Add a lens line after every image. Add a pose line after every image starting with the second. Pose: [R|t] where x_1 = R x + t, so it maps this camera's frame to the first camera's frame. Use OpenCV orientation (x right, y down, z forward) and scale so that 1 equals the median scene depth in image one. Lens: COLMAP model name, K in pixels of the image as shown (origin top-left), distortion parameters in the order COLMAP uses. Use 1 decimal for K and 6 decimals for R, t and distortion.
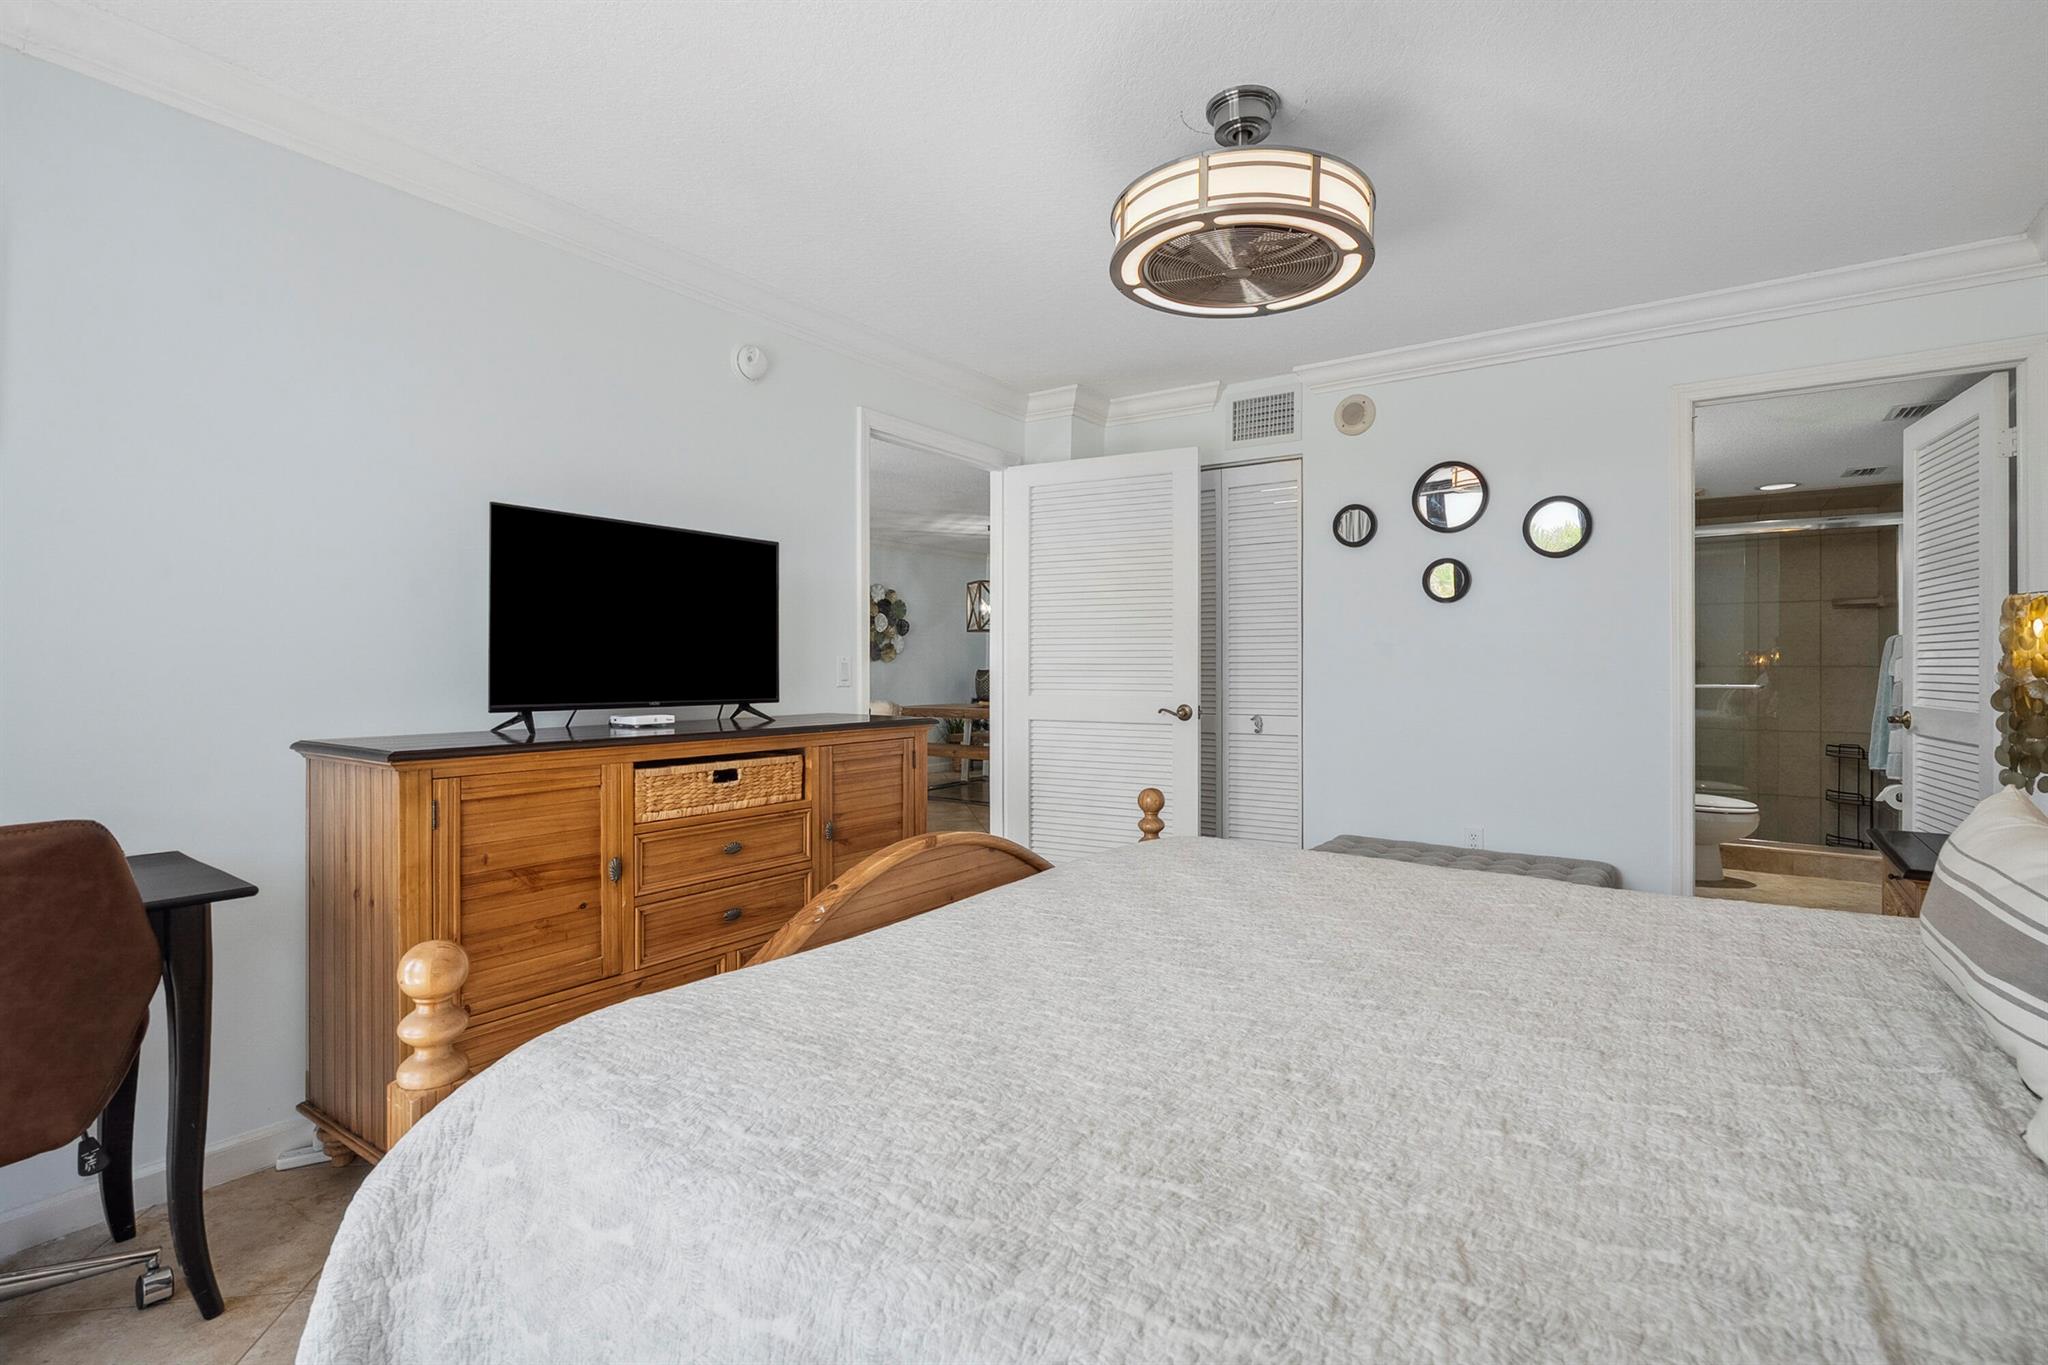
lens RADIAL K [[935.3, 0, 1024.5], [0, 935.3, 673.5], [0, 0, 1]] dist [-0.003494, 0.003867]
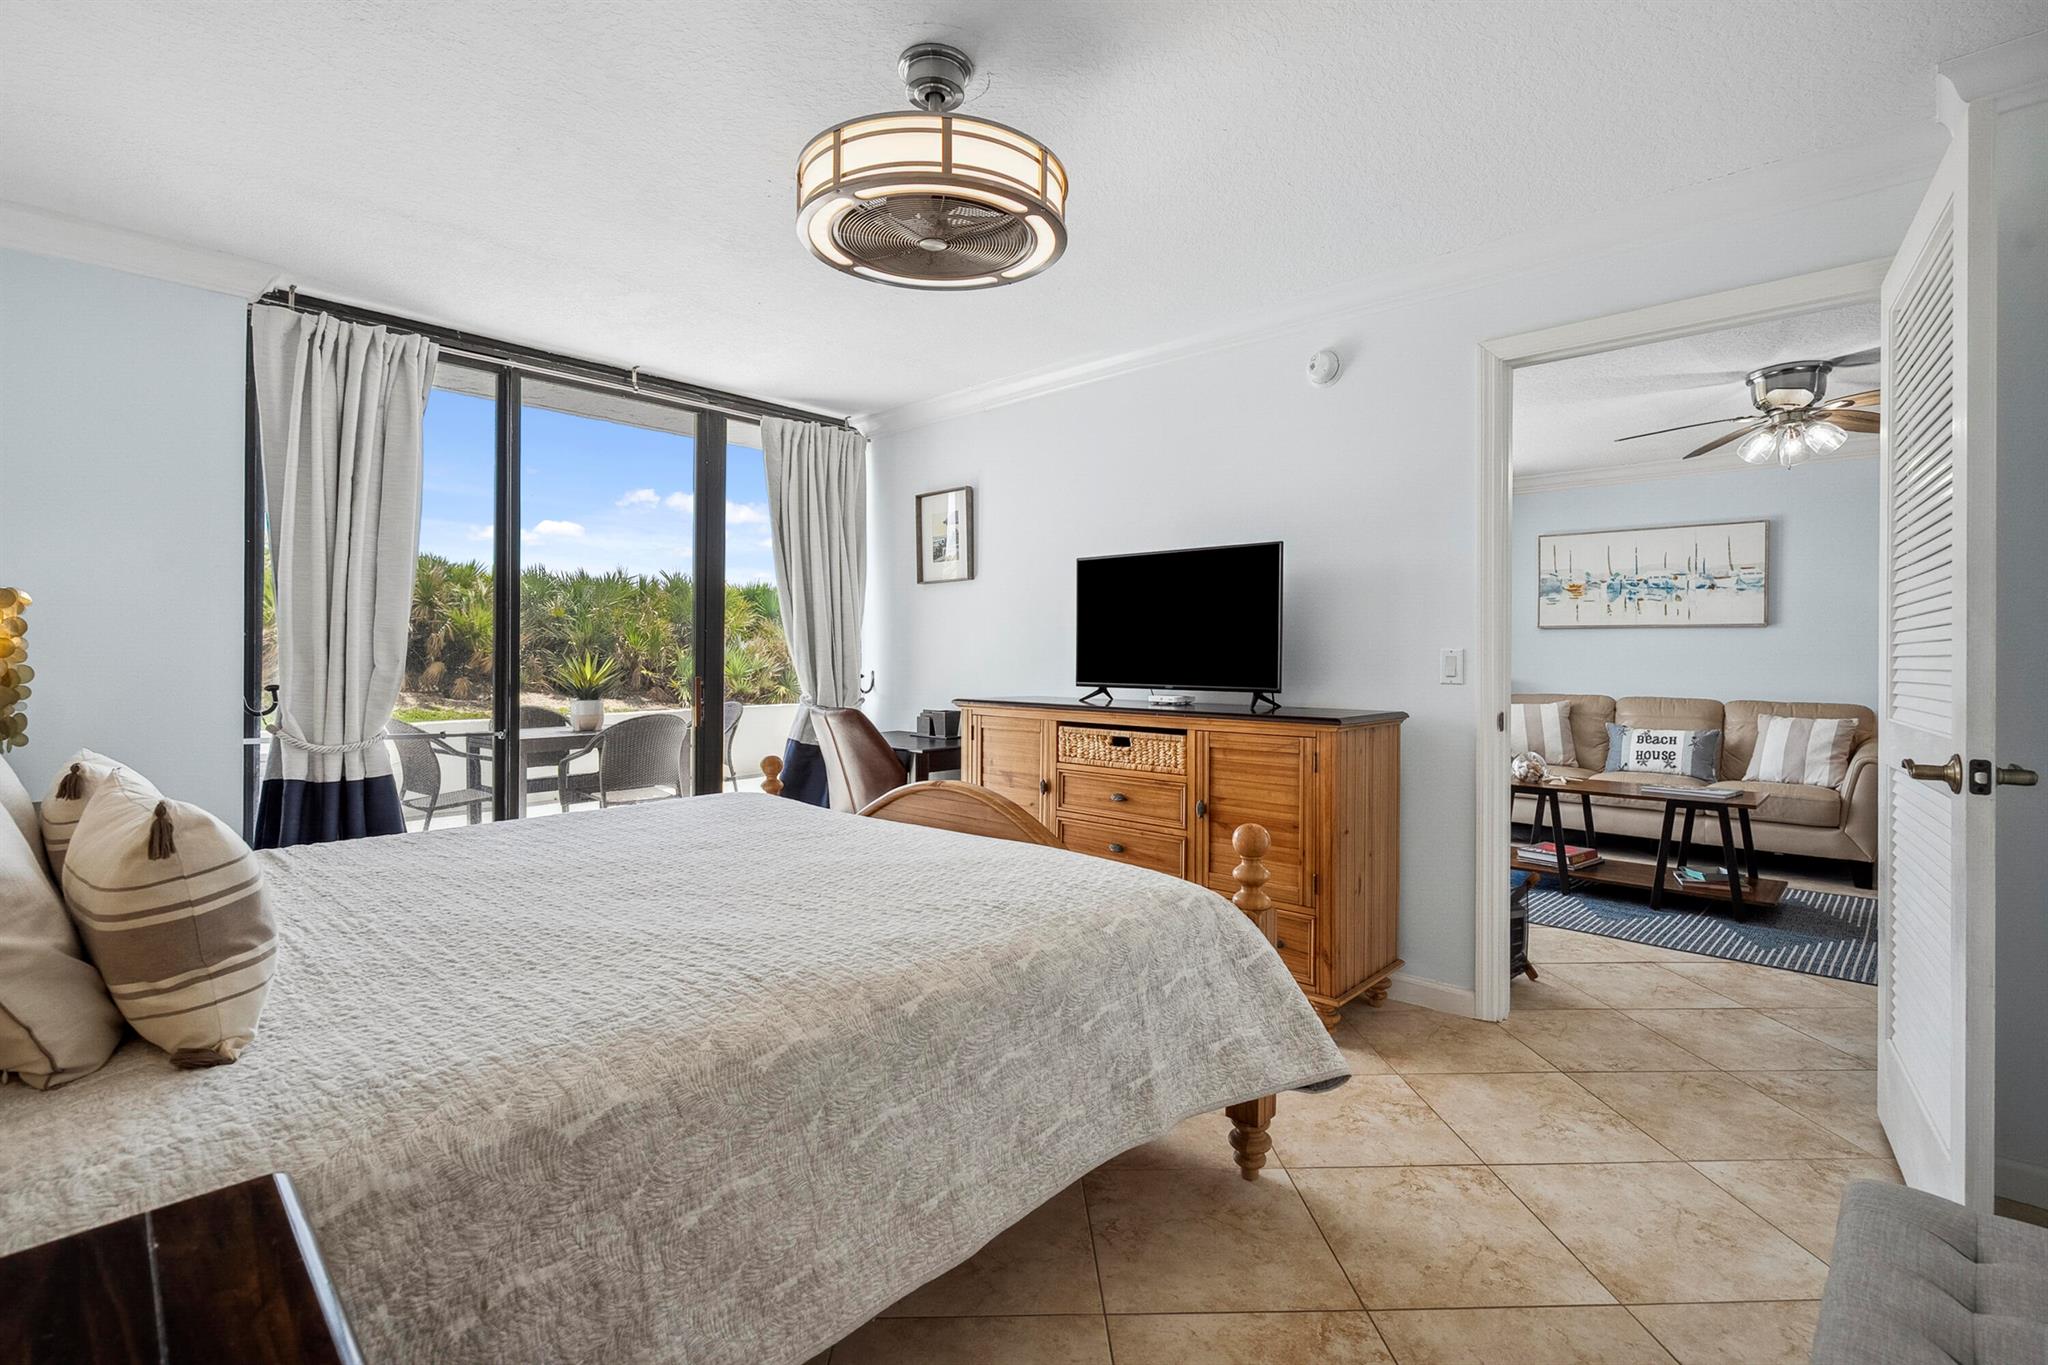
lens RADIAL K [[934.9, 0, 1014.0], [0, 934.9, 652.9], [0, 0, 1]] dist [-0.003933, -0.000053]
pose [[-0.142873, -0.006497, -0.989720, 0.998838], [-0.010970, 0.999927, -0.004981, -0.007305], [0.989680, 0.010146, -0.142934, 1.031764]]
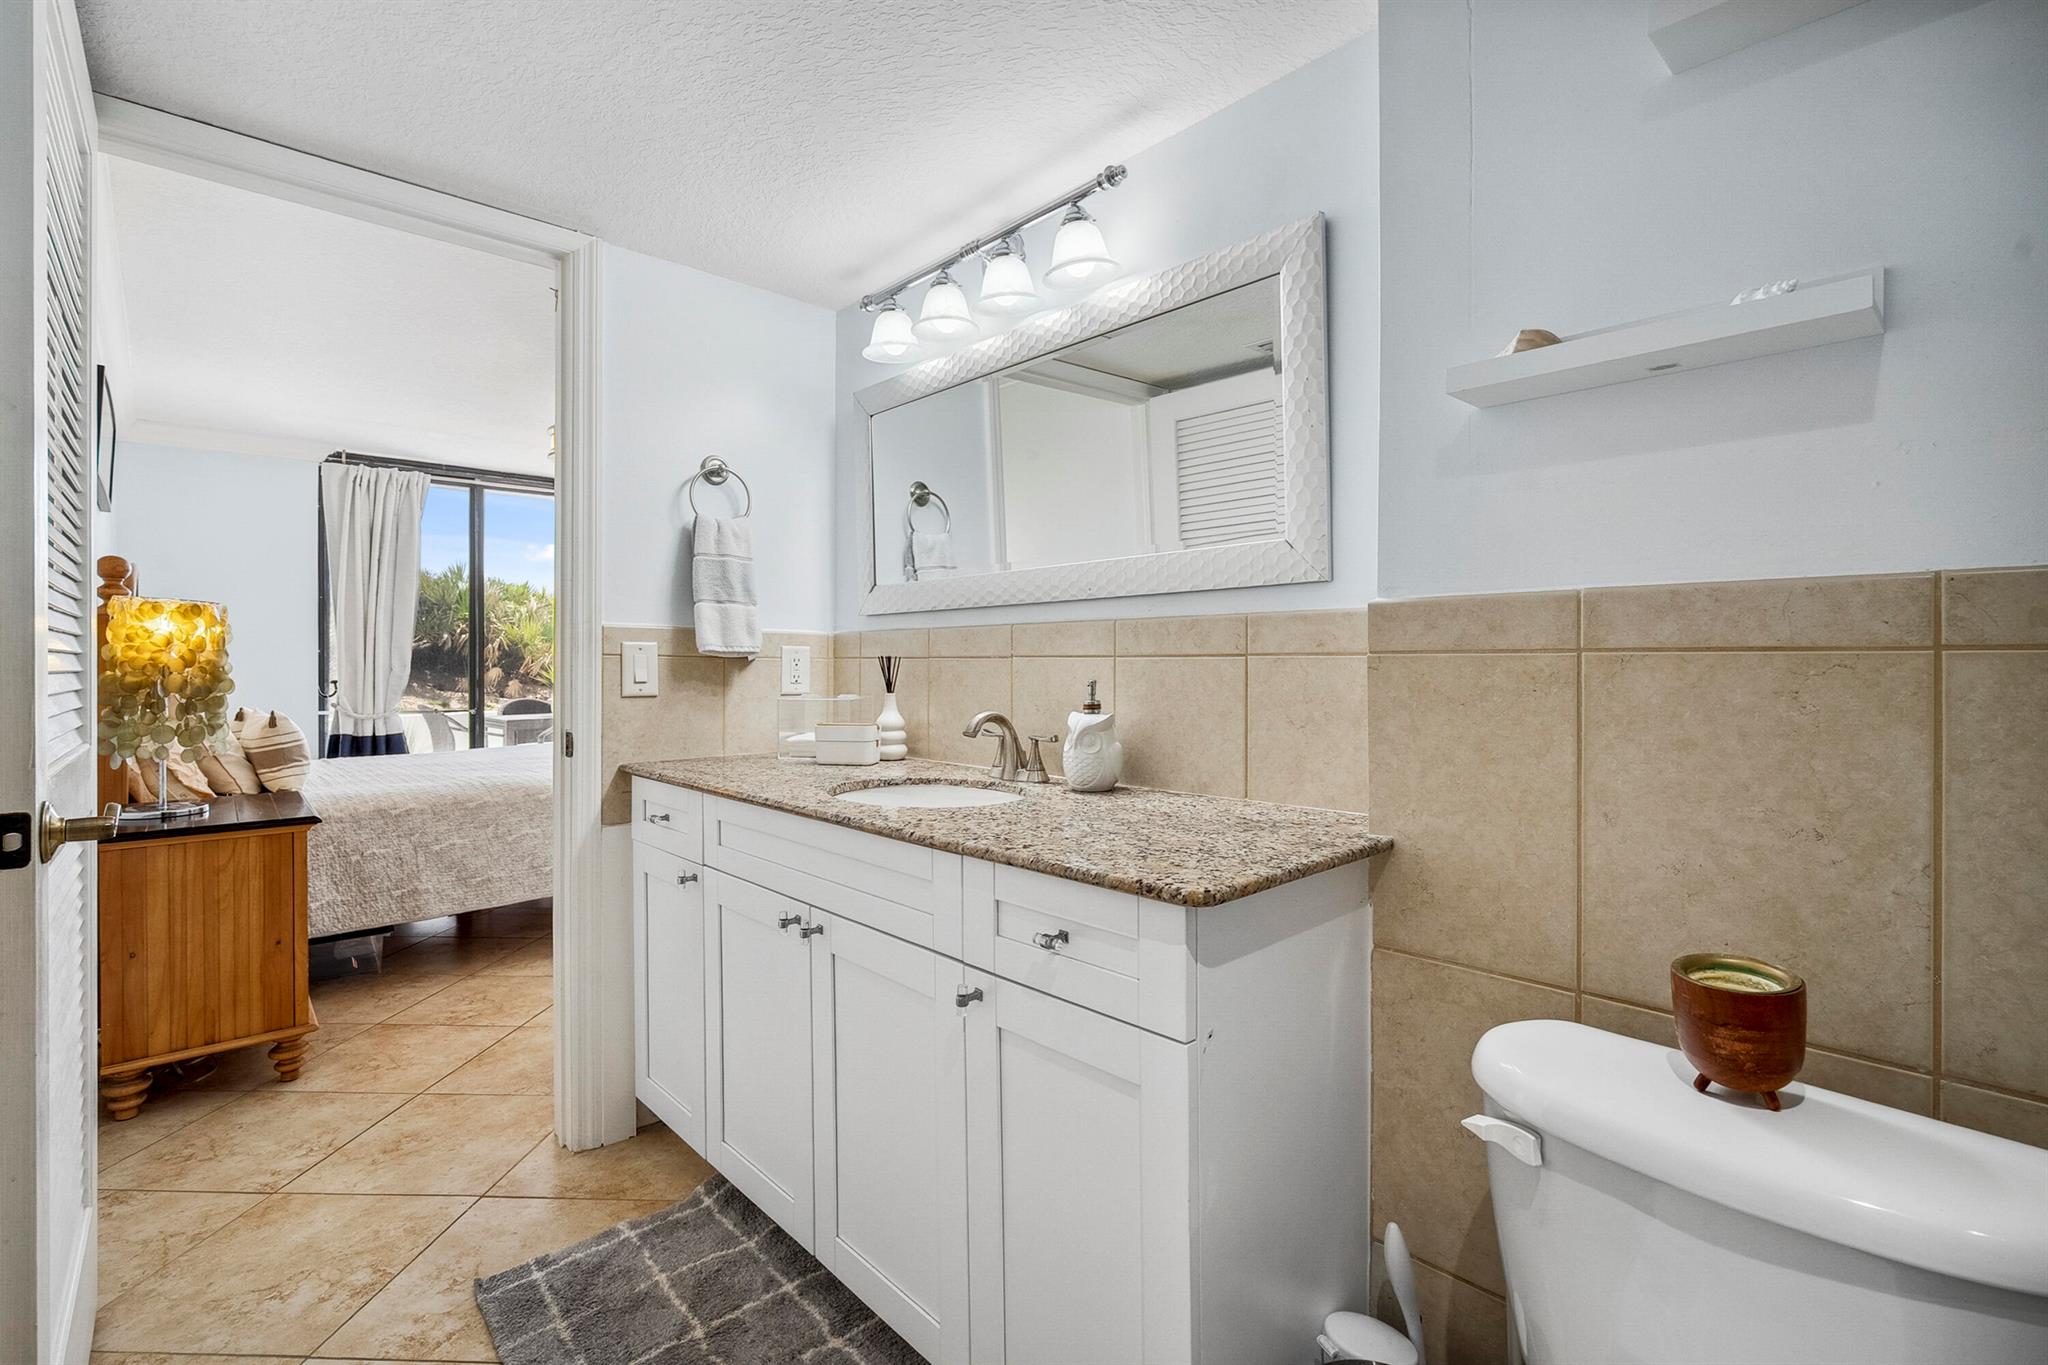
lens RADIAL K [[946.8, 0, 1031.5], [0, 946.8, 656.1], [0, 0, 1]] dist [-0.011635, 0.000178]
pose [[-0.206048, -0.006343, -0.978521, 3.443824], [-0.005534, 0.999971, -0.005317, -0.026030], [0.978526, 0.004320, -0.206077, 4.039497]]
